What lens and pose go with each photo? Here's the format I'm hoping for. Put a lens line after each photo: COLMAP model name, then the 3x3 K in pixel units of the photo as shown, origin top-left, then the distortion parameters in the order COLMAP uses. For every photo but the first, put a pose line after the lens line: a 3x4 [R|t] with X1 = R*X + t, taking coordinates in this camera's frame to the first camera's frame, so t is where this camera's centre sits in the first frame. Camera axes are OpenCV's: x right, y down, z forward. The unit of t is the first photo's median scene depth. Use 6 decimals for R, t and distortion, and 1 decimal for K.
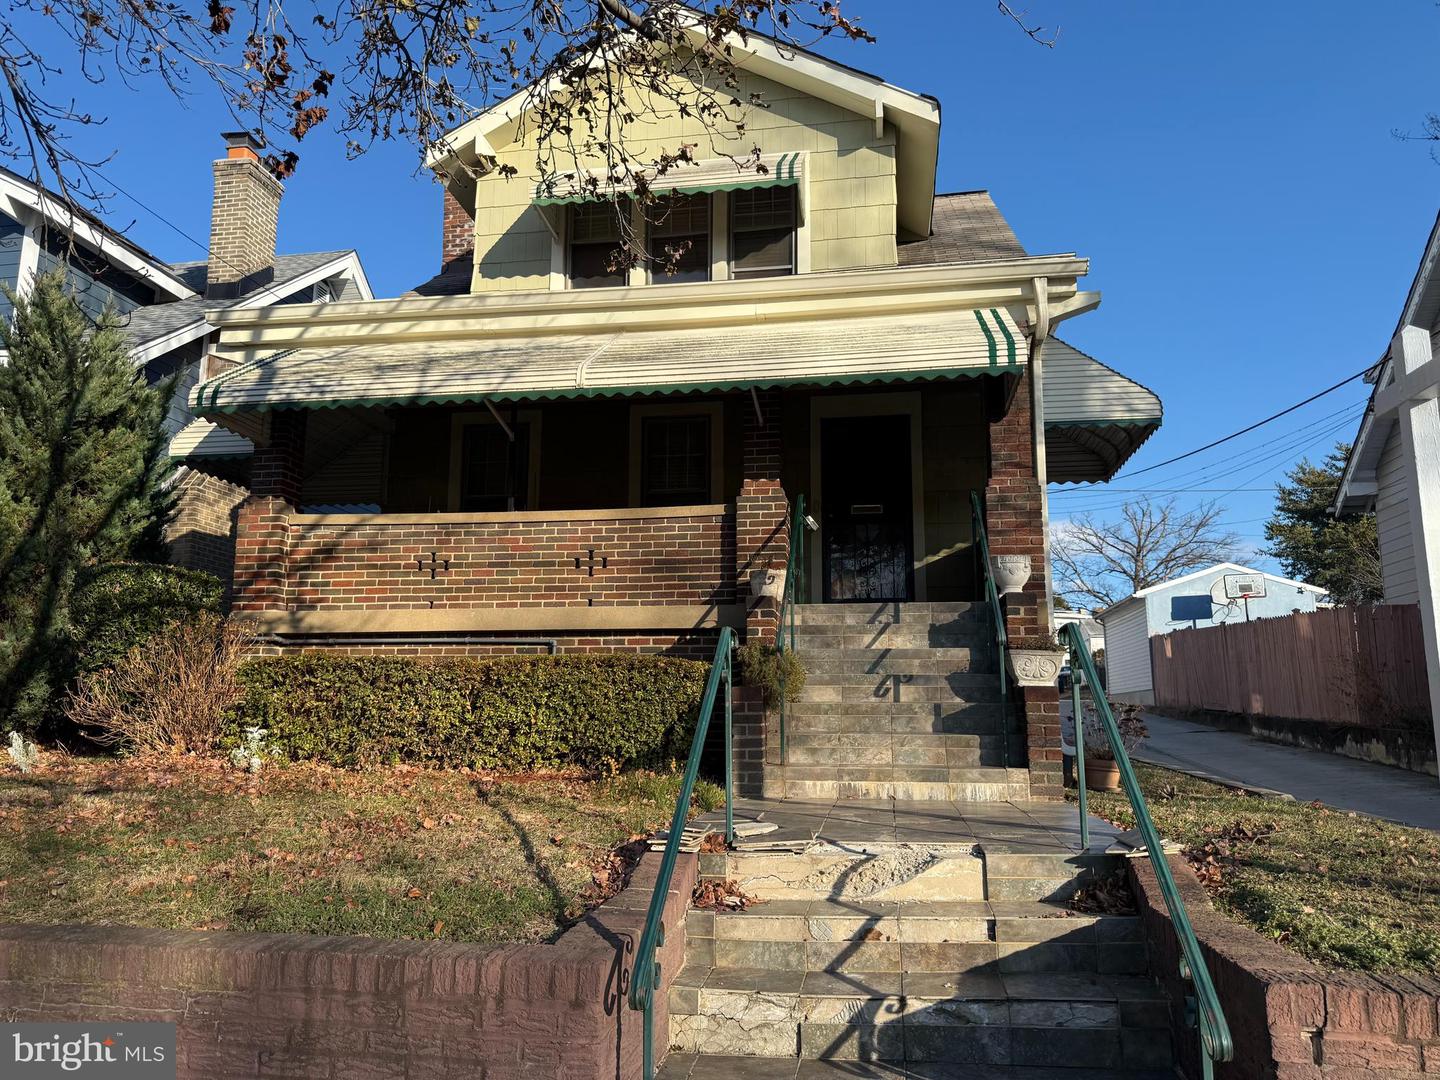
lens RADIAL K [[1021.2, 0, 720.0], [0, 1021.2, 540.0], [0, 0, 1]] dist [0.116325, -0.173647]
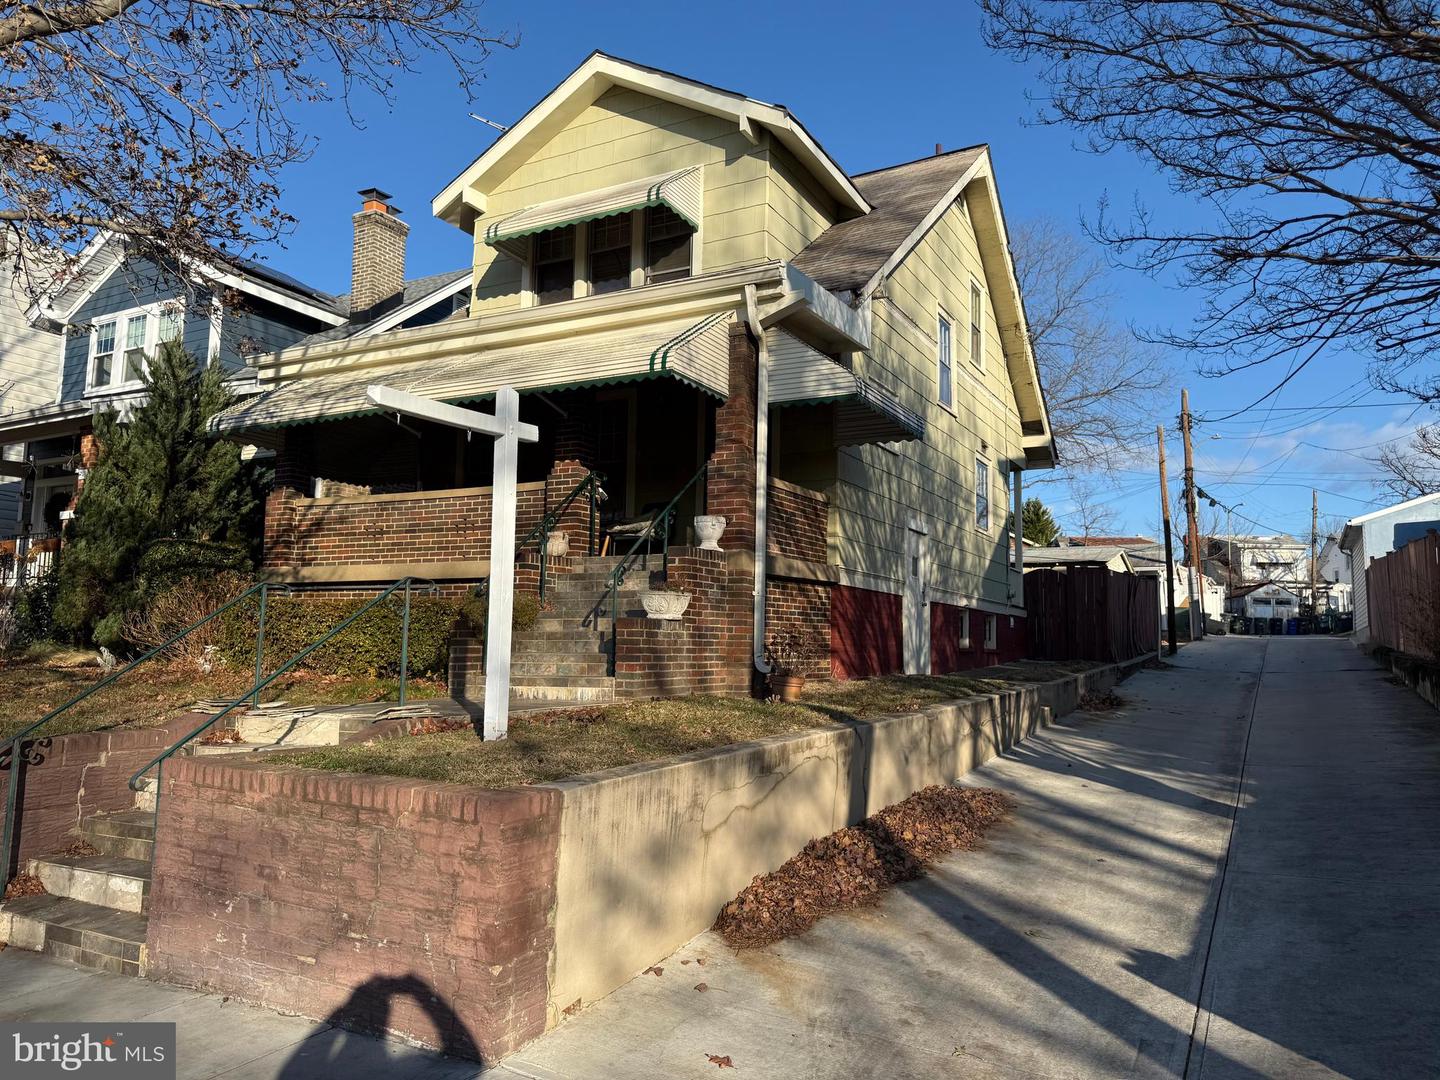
lens RADIAL K [[1021.2, 0, 720.0], [0, 1021.2, 540.0], [0, 0, 1]] dist [0.116325, -0.173647]
pose [[0.944446, -0.025031, -0.327712, 0.610722], [0.044768, 0.997600, 0.052820, -0.018088], [0.325603, -0.064556, 0.943300, -0.155319]]
